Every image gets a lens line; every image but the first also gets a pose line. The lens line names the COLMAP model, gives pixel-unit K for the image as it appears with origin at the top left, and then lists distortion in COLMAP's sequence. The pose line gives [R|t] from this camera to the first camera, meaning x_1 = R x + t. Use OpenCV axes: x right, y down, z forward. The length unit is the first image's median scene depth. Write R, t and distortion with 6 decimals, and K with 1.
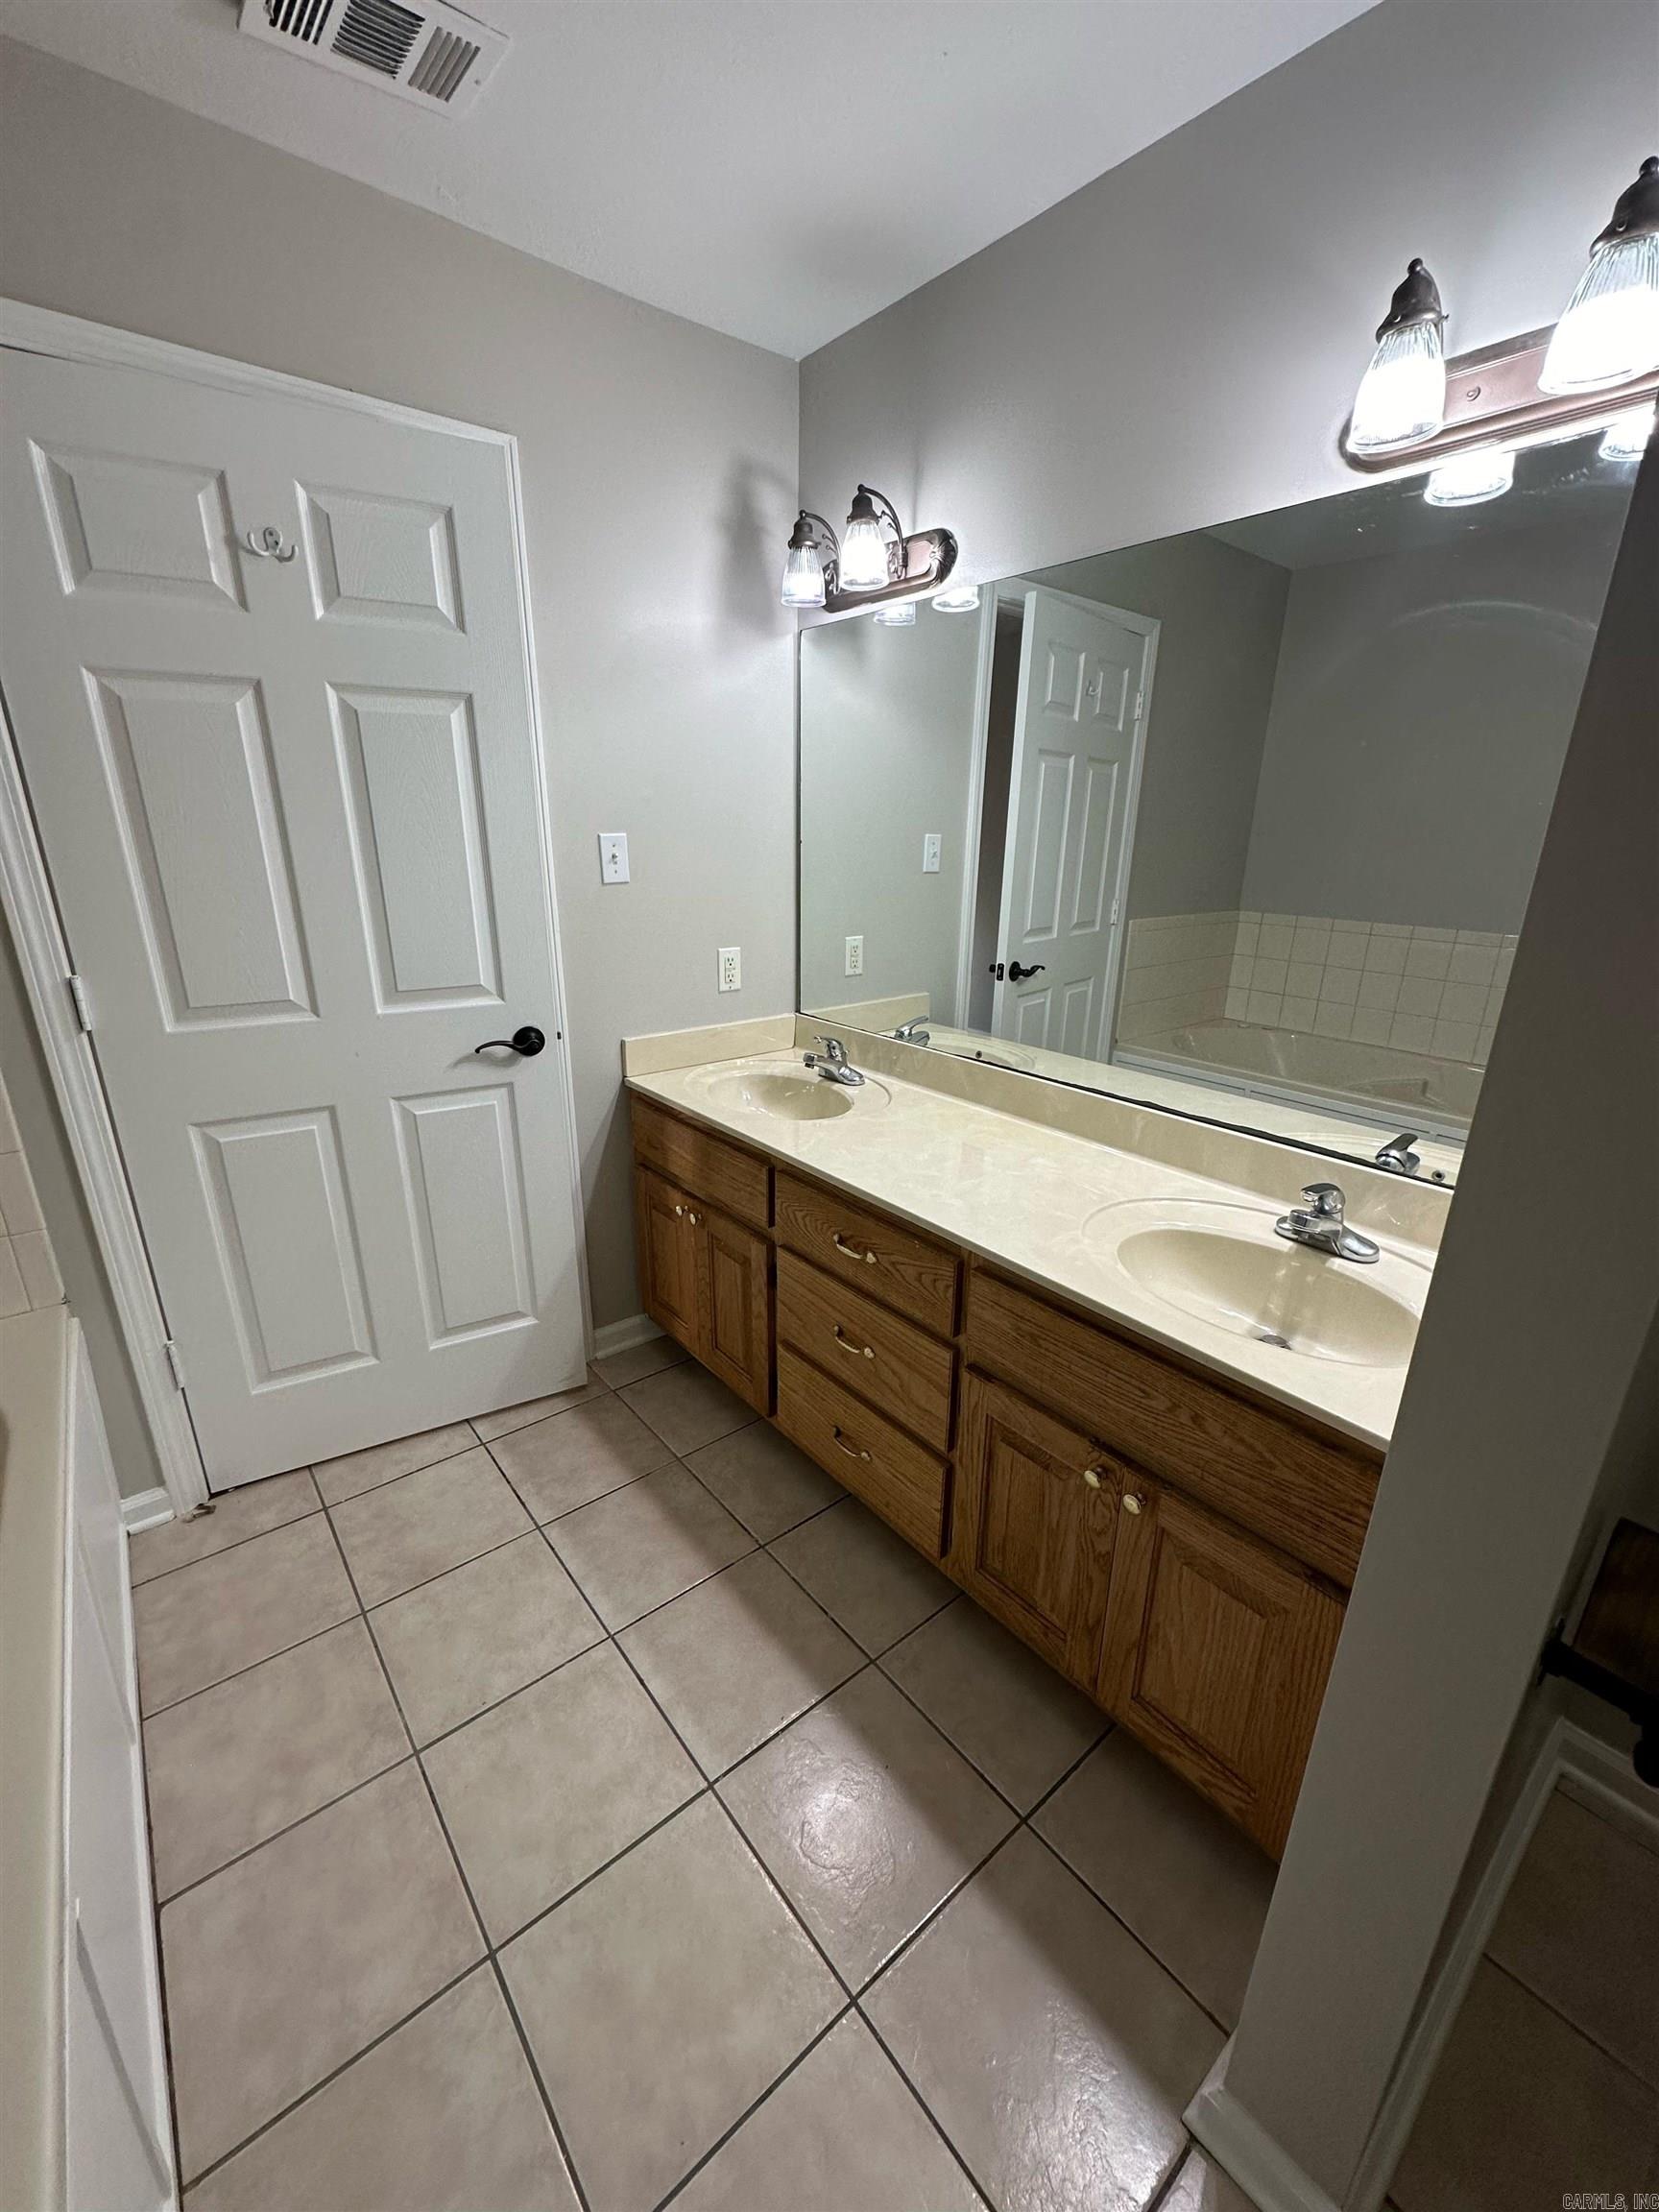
lens RADIAL K [[882.5, 0, 829.5], [0, 882.5, 1106.0], [0, 0, 1]] dist [-0.003830, 0.000710]
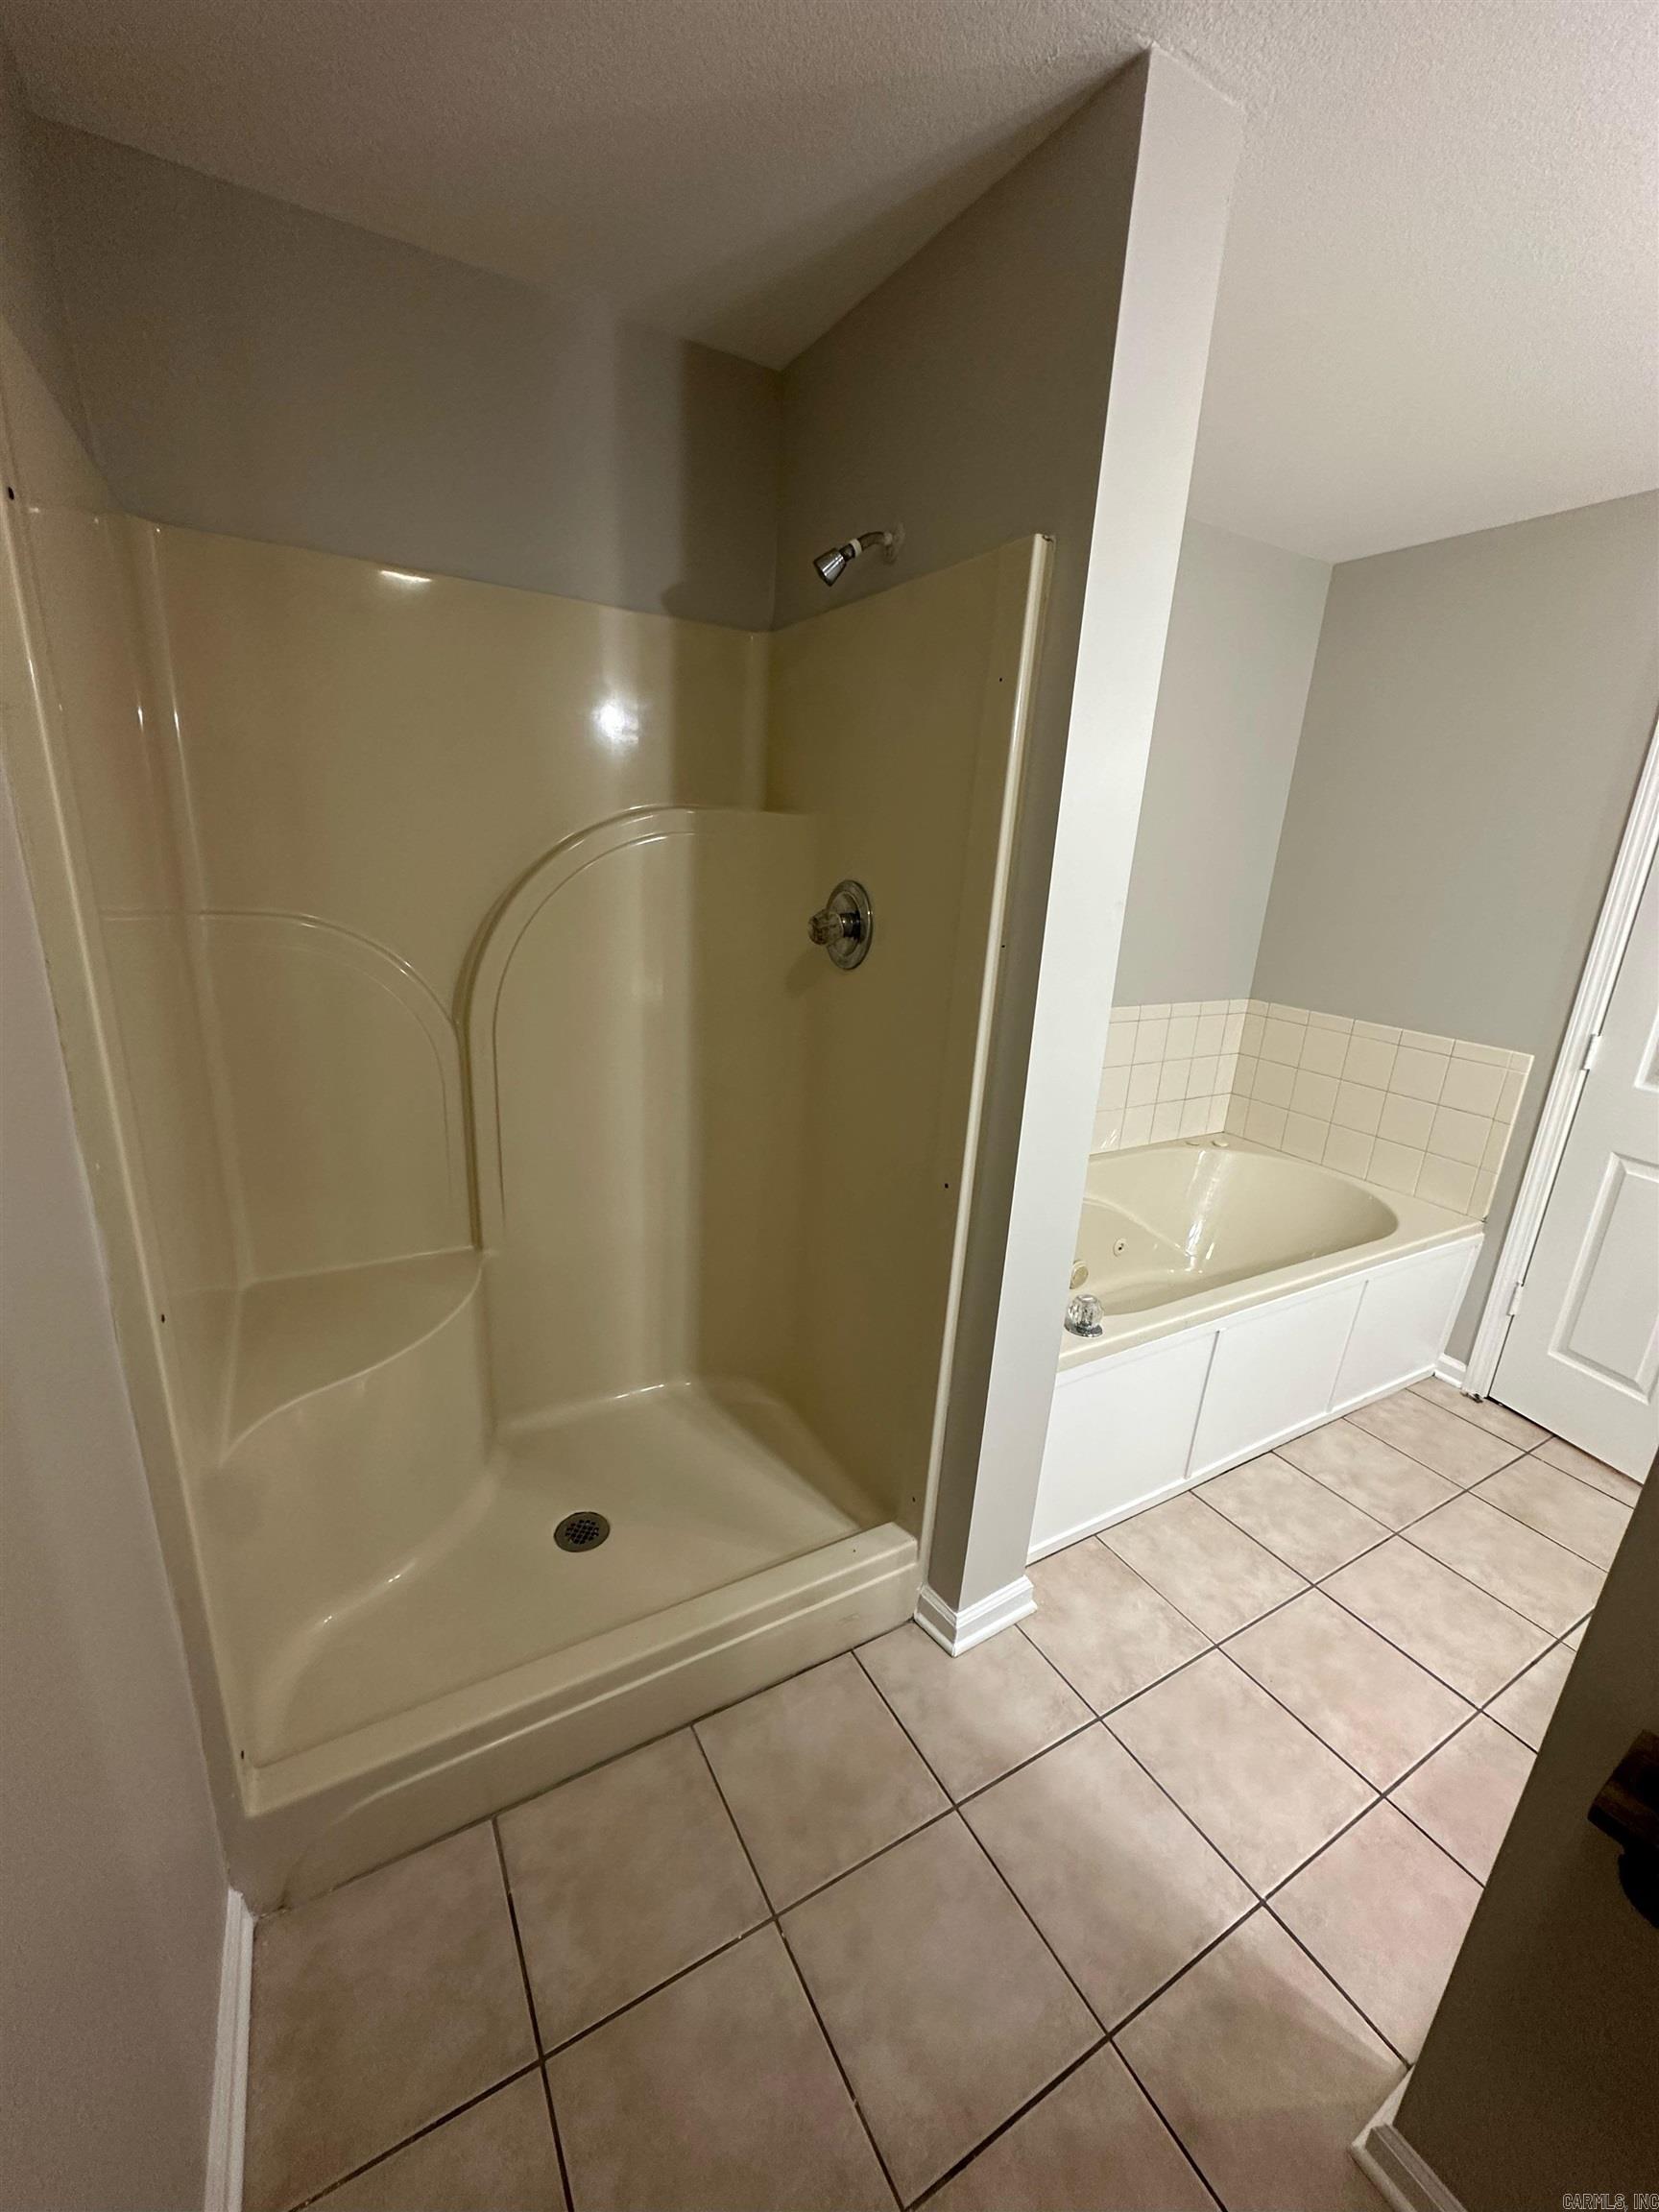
lens RADIAL K [[882.5, 0, 829.5], [0, 882.5, 1106.0], [0, 0, 1]] dist [-0.003830, 0.000710]
pose [[-0.163969, 0.262292, -0.950956, 0.765132], [-0.362570, 0.880504, 0.305377, -0.017800], [0.917419, 0.394860, -0.049276, -0.089985]]
